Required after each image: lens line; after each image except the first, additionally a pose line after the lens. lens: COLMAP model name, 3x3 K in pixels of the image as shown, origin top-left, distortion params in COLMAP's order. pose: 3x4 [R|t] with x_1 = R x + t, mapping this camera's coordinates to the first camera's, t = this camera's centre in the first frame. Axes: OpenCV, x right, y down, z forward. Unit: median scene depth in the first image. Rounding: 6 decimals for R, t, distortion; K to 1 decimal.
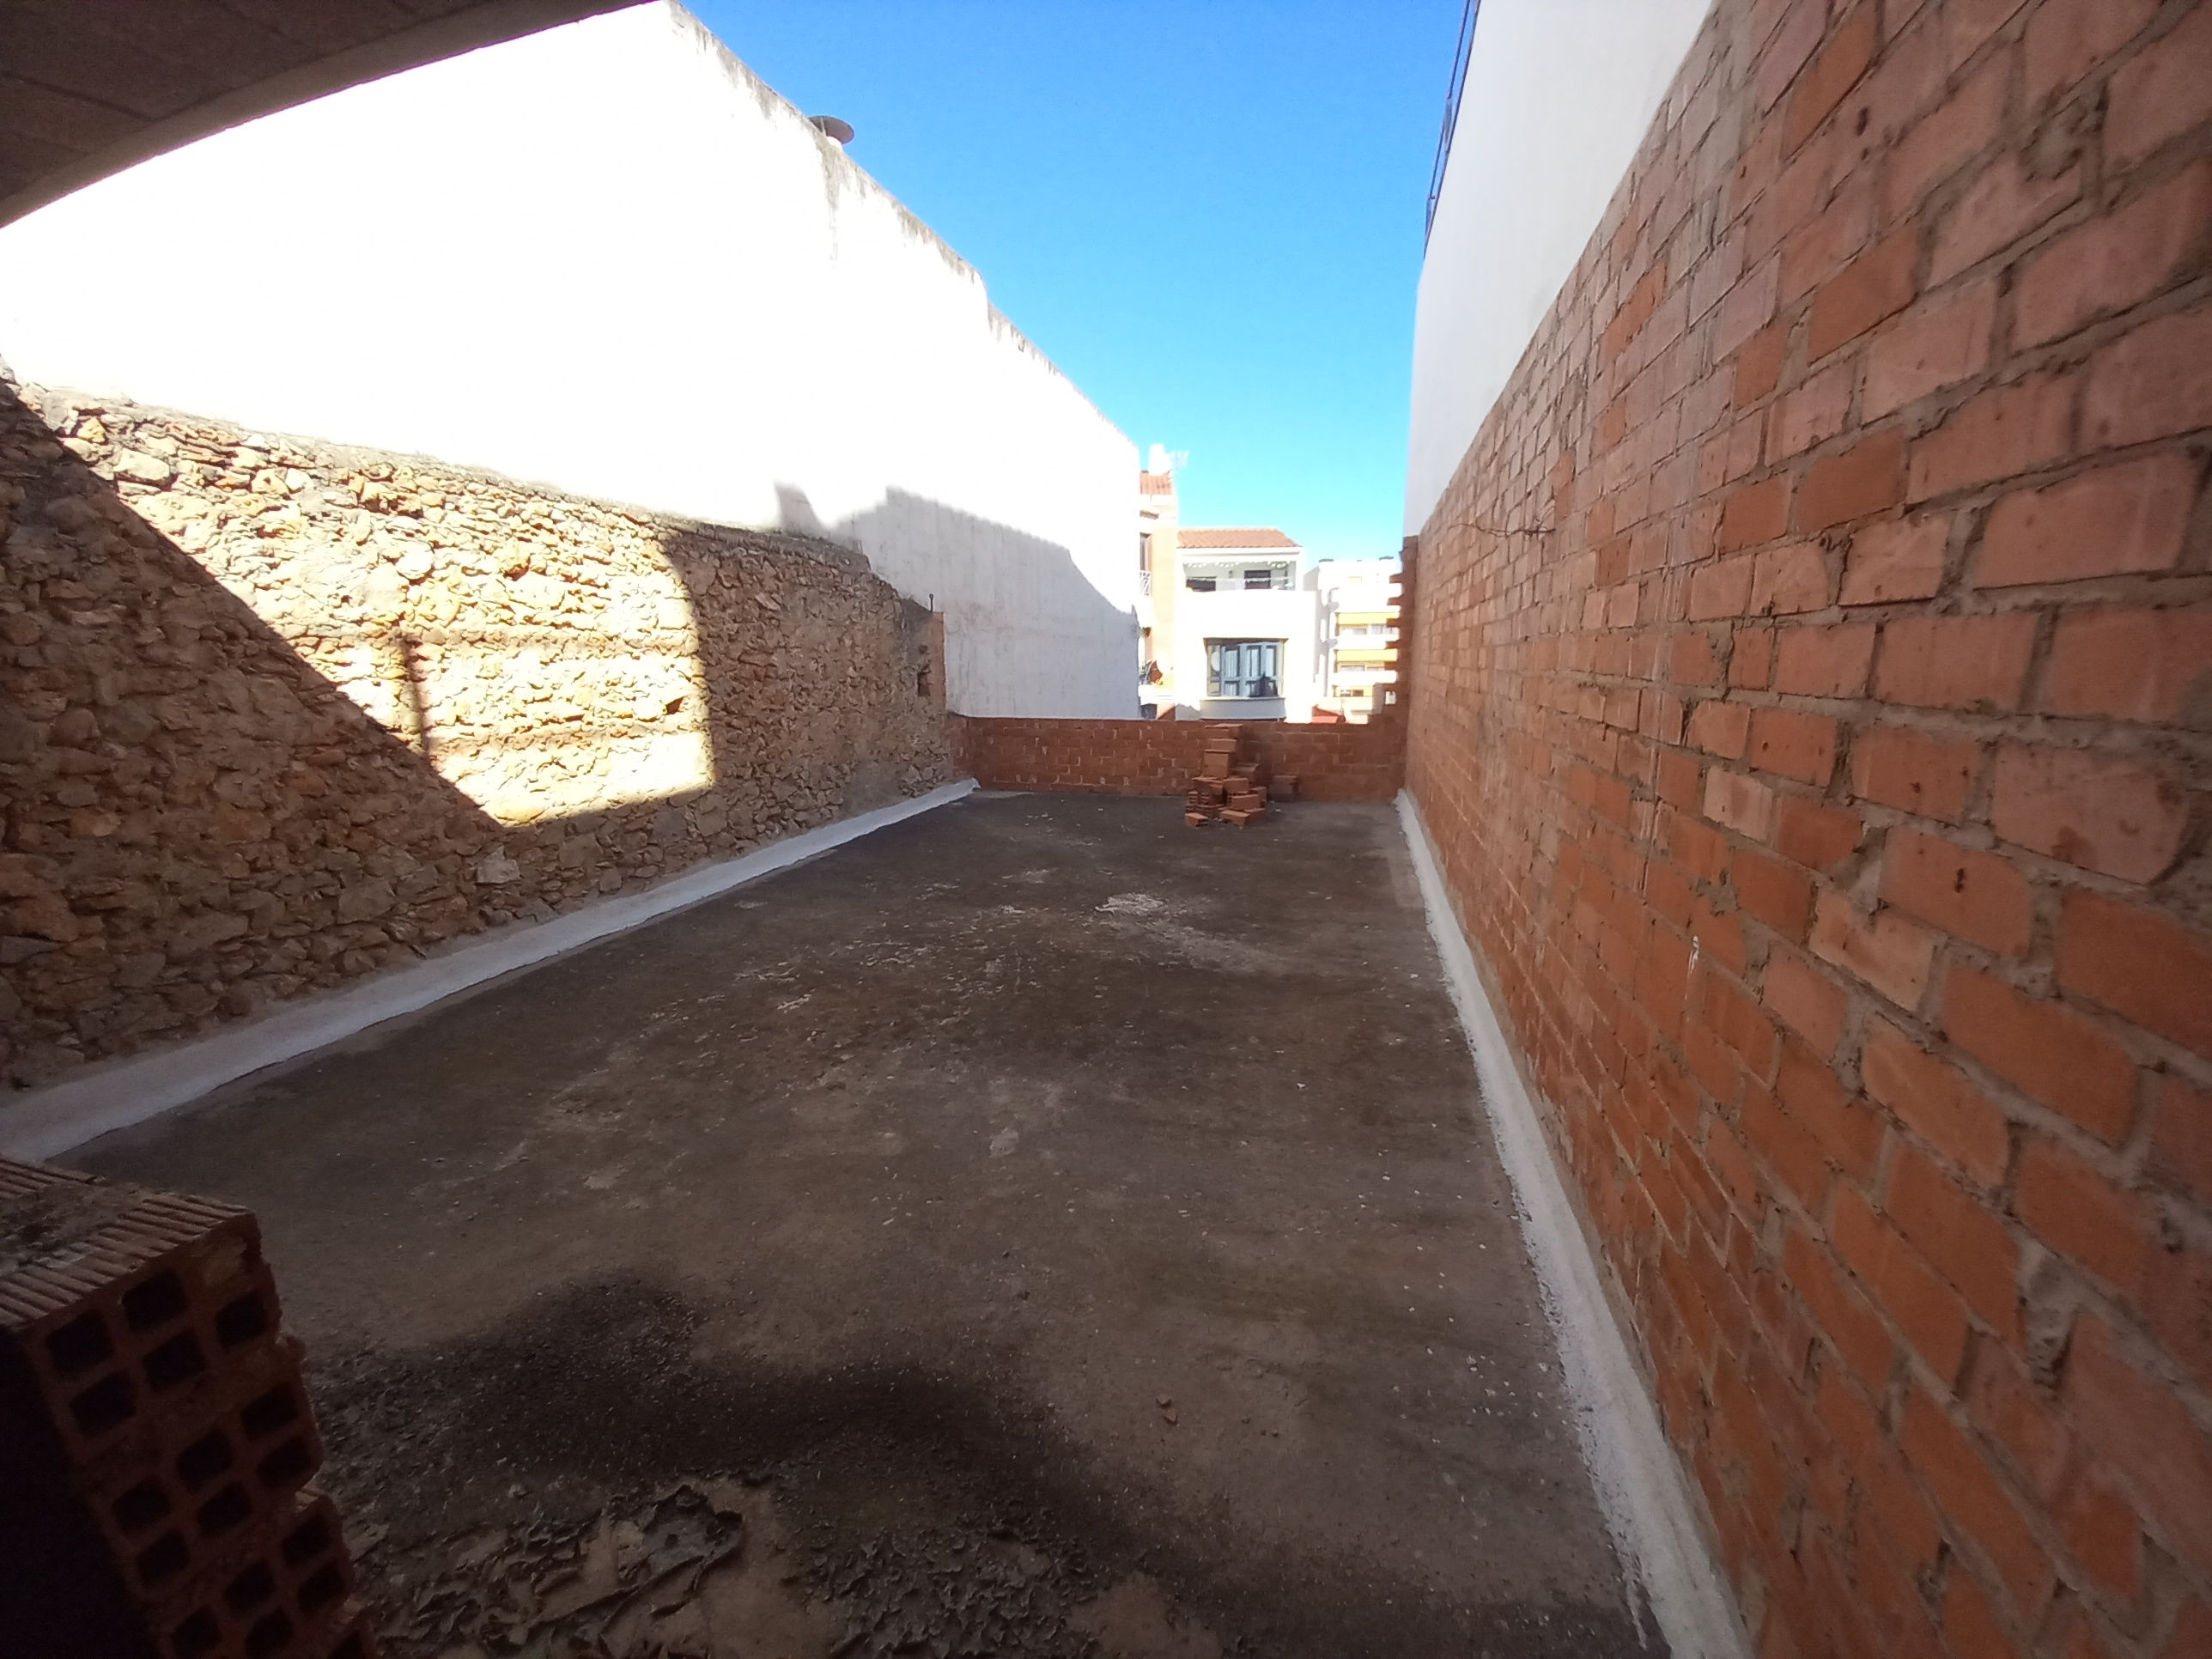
lens RADIAL K [[883.8, 0, 1120.6], [0, 883.8, 855.8], [0, 0, 1]] dist [0.010849, -0.017391]
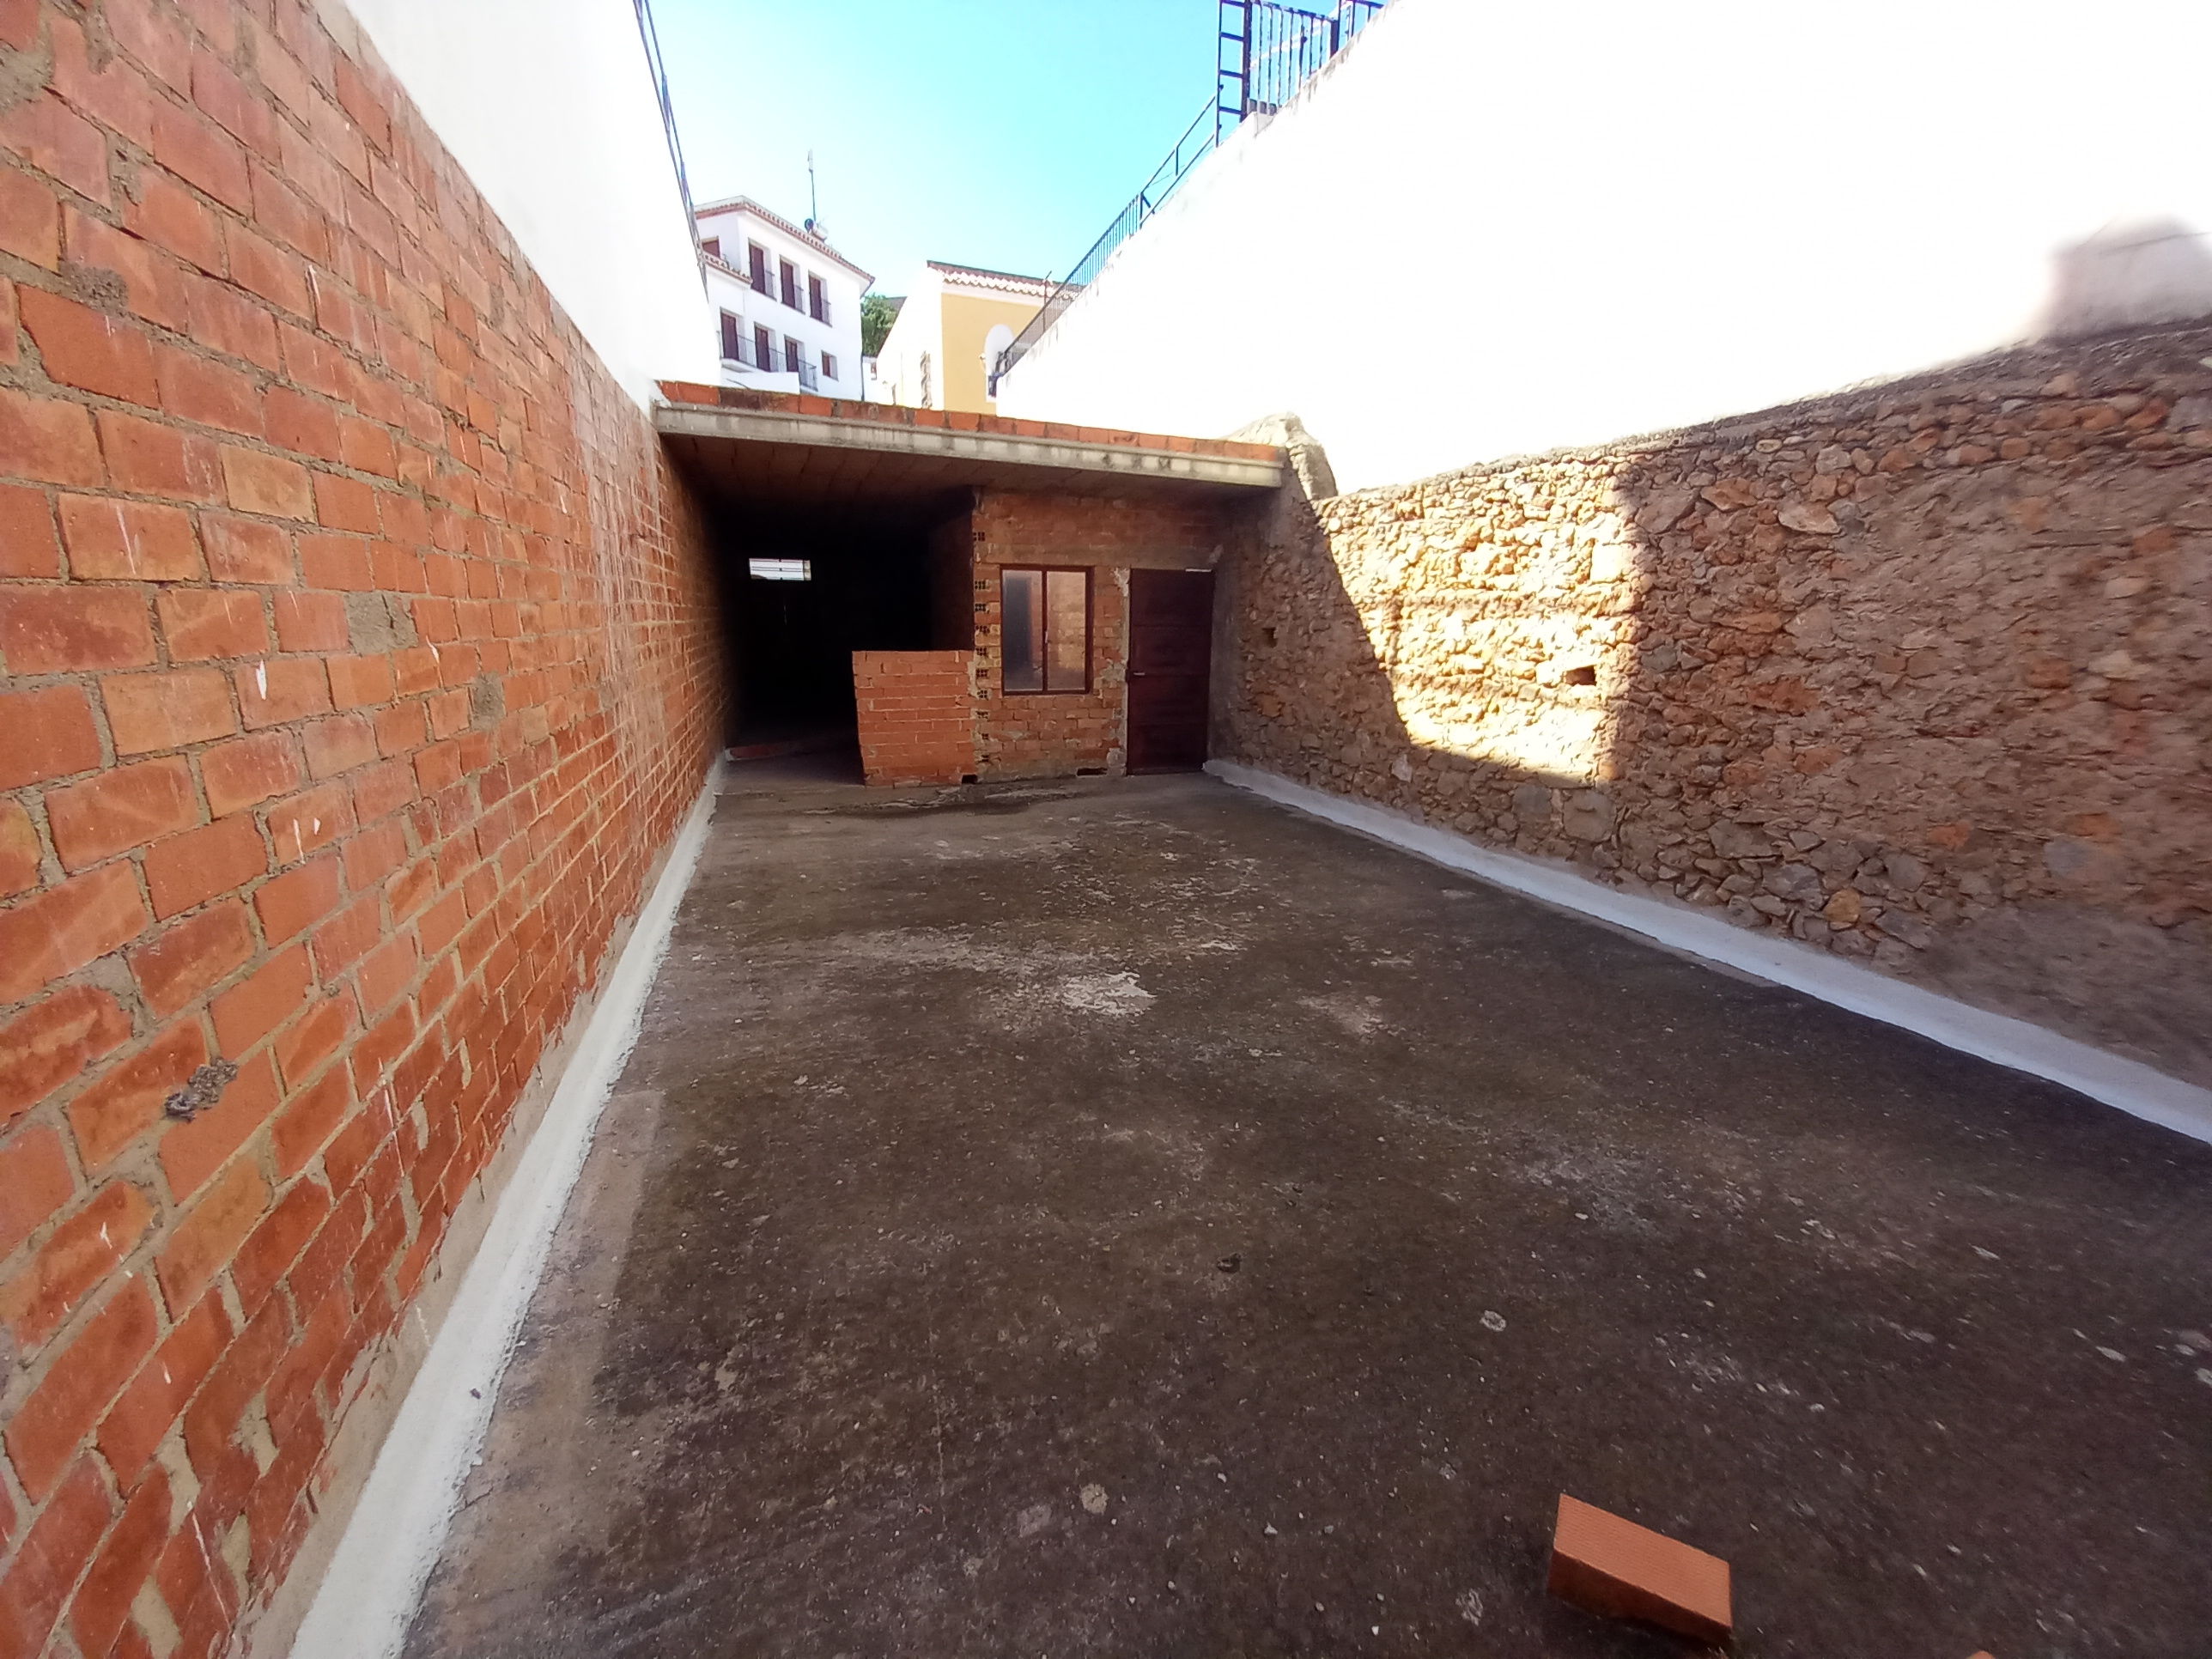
lens RADIAL K [[883.8, 0, 1120.6], [0, 883.8, 855.8], [0, 0, 1]] dist [0.010849, -0.017391]
pose [[-0.828694, 0.145014, -0.540591, 0.400551], [-0.126308, 0.892485, 0.433032, -0.375940], [0.545265, 0.427131, -0.721281, 1.664751]]
